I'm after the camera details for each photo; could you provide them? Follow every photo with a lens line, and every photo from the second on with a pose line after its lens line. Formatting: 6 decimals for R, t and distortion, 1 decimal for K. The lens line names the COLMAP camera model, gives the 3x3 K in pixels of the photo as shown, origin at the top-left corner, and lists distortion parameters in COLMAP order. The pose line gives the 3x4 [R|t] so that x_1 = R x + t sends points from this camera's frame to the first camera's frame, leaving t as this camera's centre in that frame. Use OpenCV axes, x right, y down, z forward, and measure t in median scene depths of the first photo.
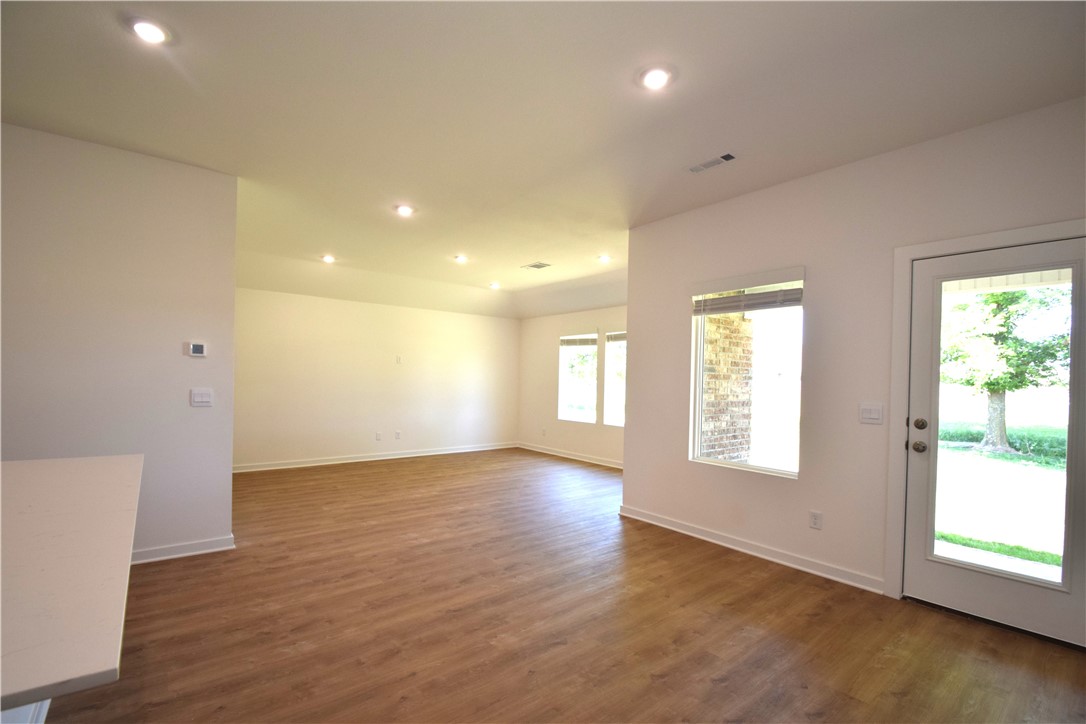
lens RADIAL K [[479.6, 0, 540.9], [0, 479.6, 380.0], [0, 0, 1]] dist [-0.001097, -0.000207]
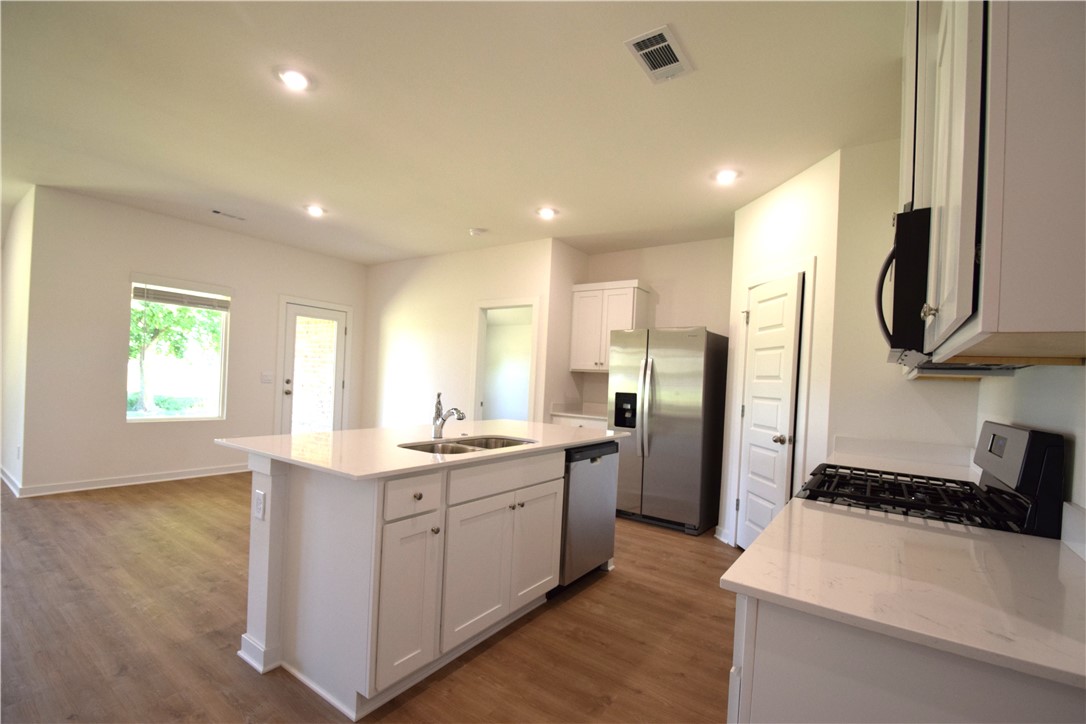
lens RADIAL K [[479.6, 0, 540.9], [0, 479.6, 380.0], [0, 0, 1]] dist [-0.001097, -0.000207]
pose [[-0.264905, -0.037246, 0.963555, -1.085526], [-0.051909, 0.998356, 0.024320, -0.016638], [-0.962876, -0.043575, -0.266402, 0.342491]]
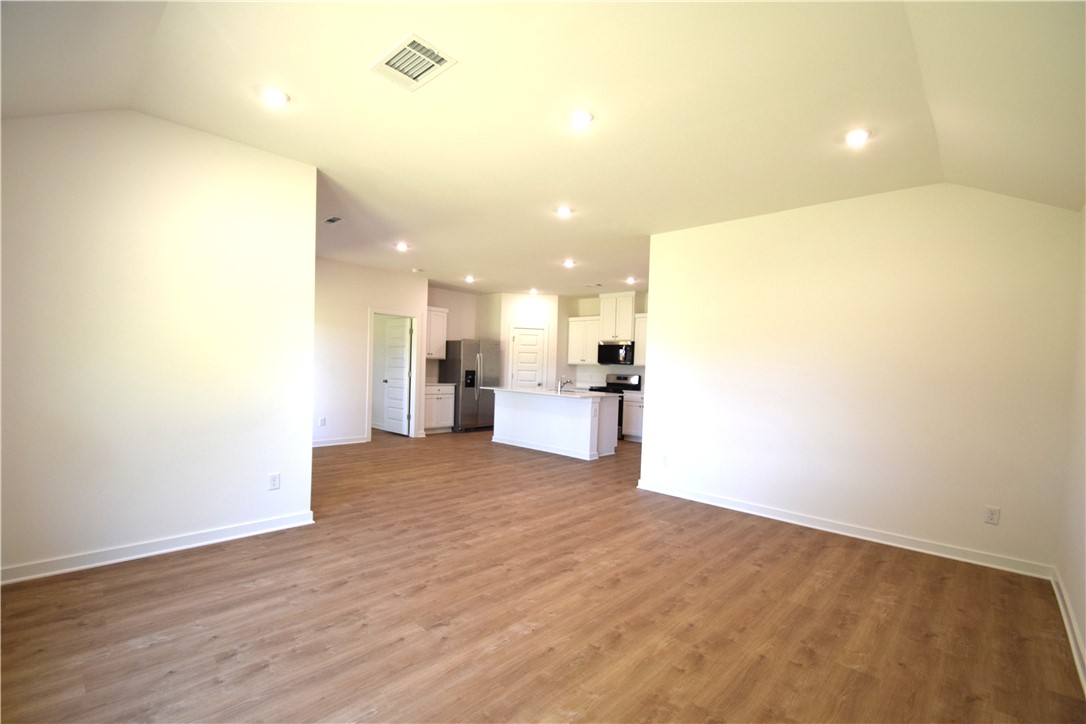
lens RADIAL K [[479.6, 0, 540.9], [0, 479.6, 380.0], [0, 0, 1]] dist [-0.001097, -0.000207]
pose [[-0.988715, -0.051792, -0.140573, -0.101873], [-0.055888, 0.998115, 0.025346, -0.001360], [0.138995, 0.032916, -0.989746, 2.100428]]
